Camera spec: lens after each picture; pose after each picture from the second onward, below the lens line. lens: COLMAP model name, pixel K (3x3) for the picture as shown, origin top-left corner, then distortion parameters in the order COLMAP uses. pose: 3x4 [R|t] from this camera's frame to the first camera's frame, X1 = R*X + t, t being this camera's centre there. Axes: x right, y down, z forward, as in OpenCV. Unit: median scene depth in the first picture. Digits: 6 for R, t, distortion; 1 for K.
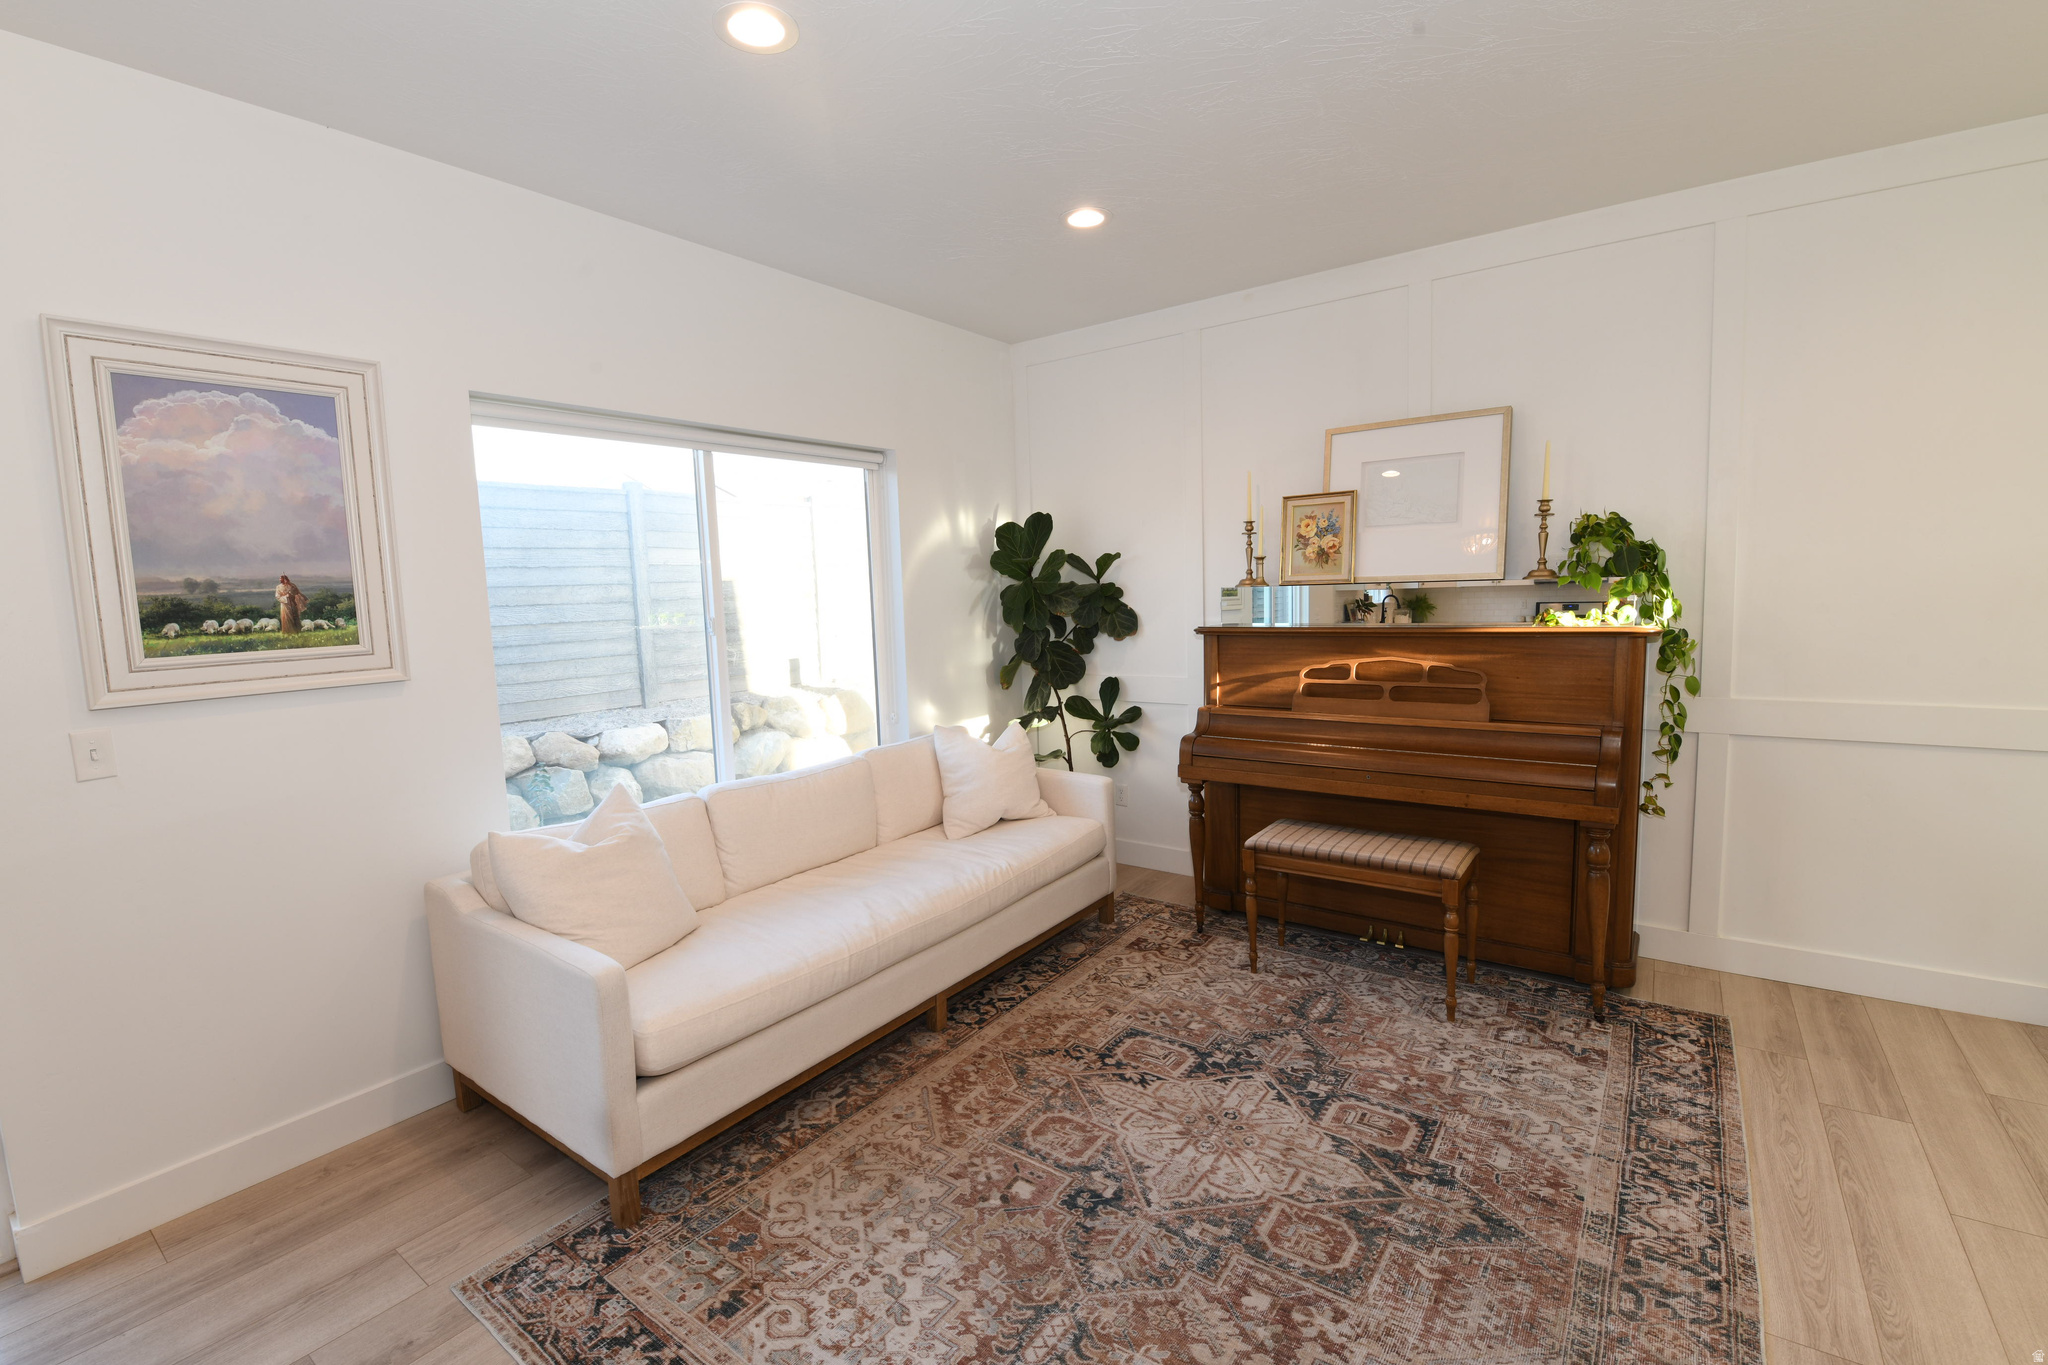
lens RADIAL K [[887.7, 0, 1021.7], [0, 887.7, 677.3], [0, 0, 1]] dist [-0.006316, -0.007573]
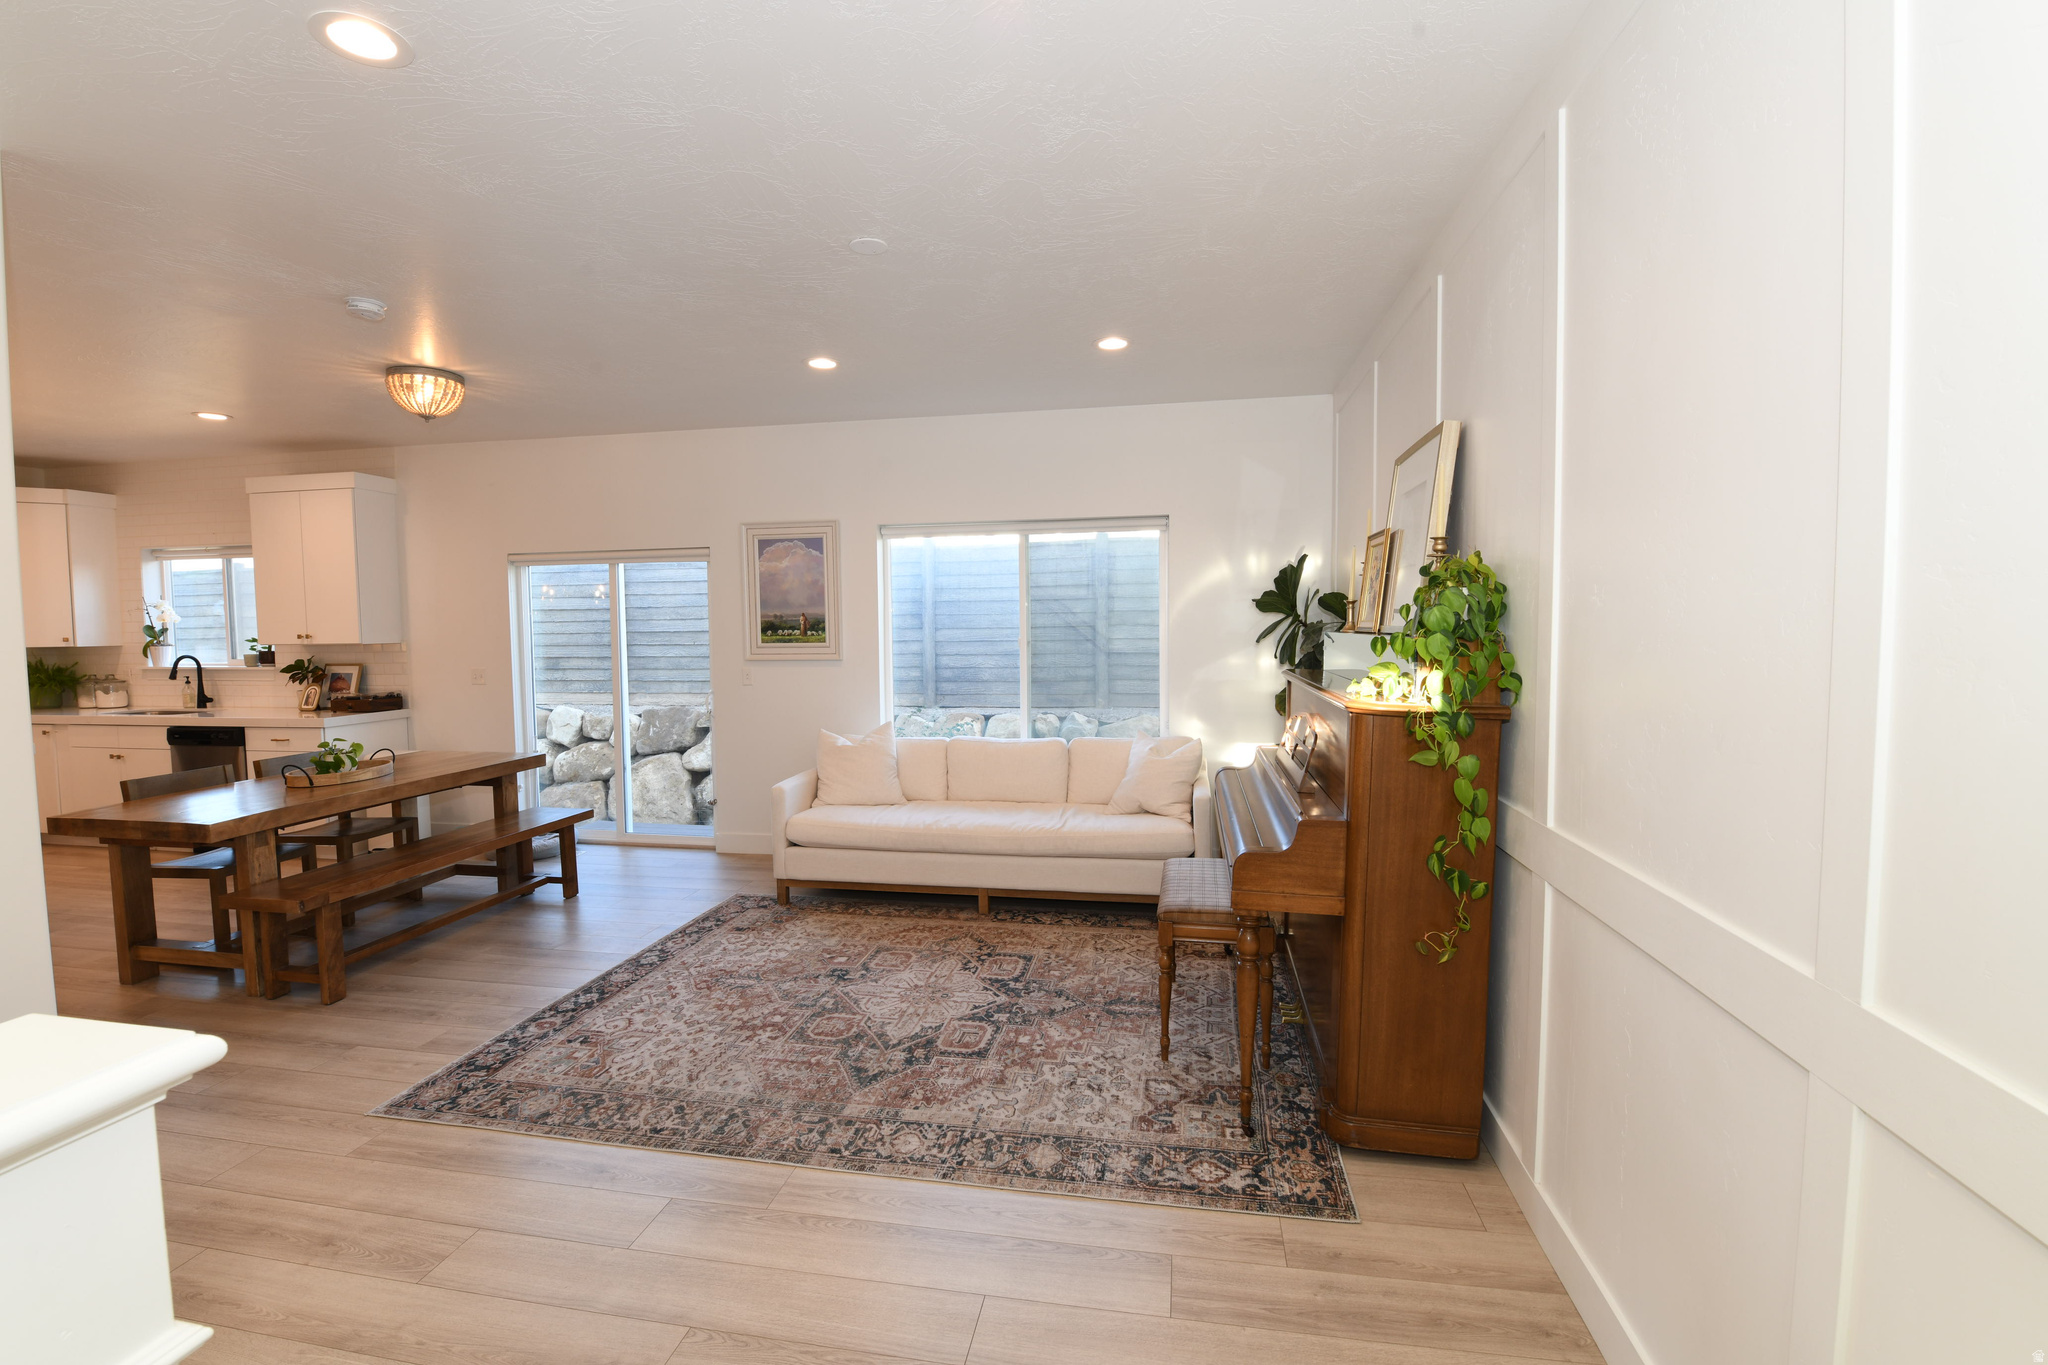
lens RADIAL K [[887.7, 0, 1024.2], [0, 887.7, 674.6], [0, 0, 1]] dist [-0.006316, -0.007573]
pose [[0.437840, 0.081180, -0.895380, 1.328360], [-0.095935, 0.994448, 0.043249, -0.088587], [0.893920, 0.066963, 0.443197, 0.374116]]
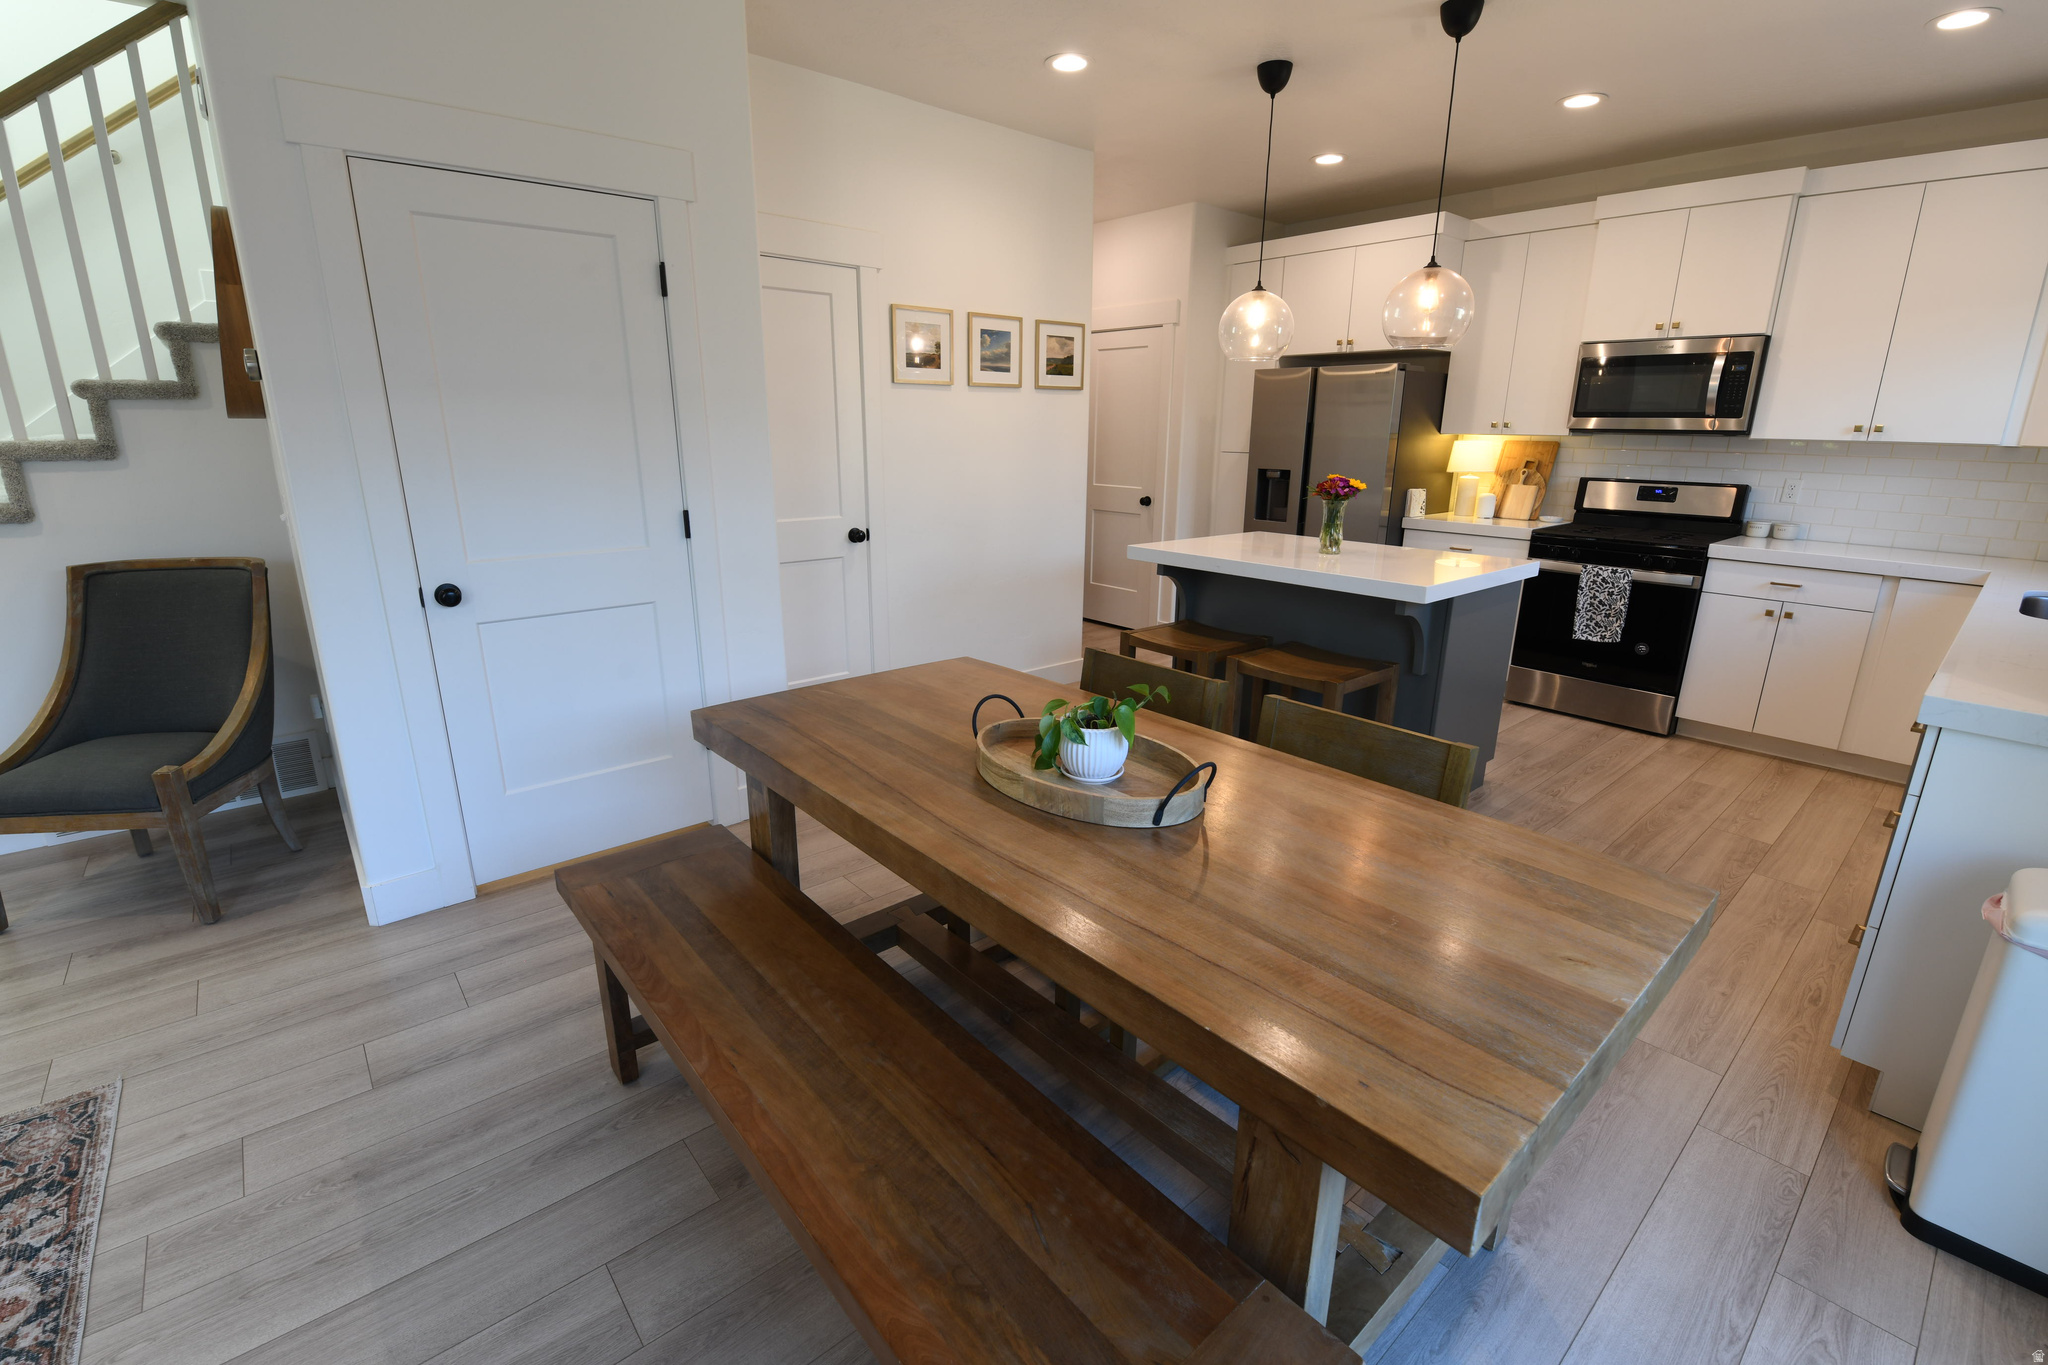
lens RADIAL K [[887.7, 0, 1018.5], [0, 887.7, 676.9], [0, 0, 1]] dist [-0.006316, -0.007573]
pose [[-0.972743, -0.038430, 0.228680, -0.628319], [0.047712, 0.931901, 0.359560, -0.014762], [-0.226925, 0.360671, -0.904667, 0.535861]]
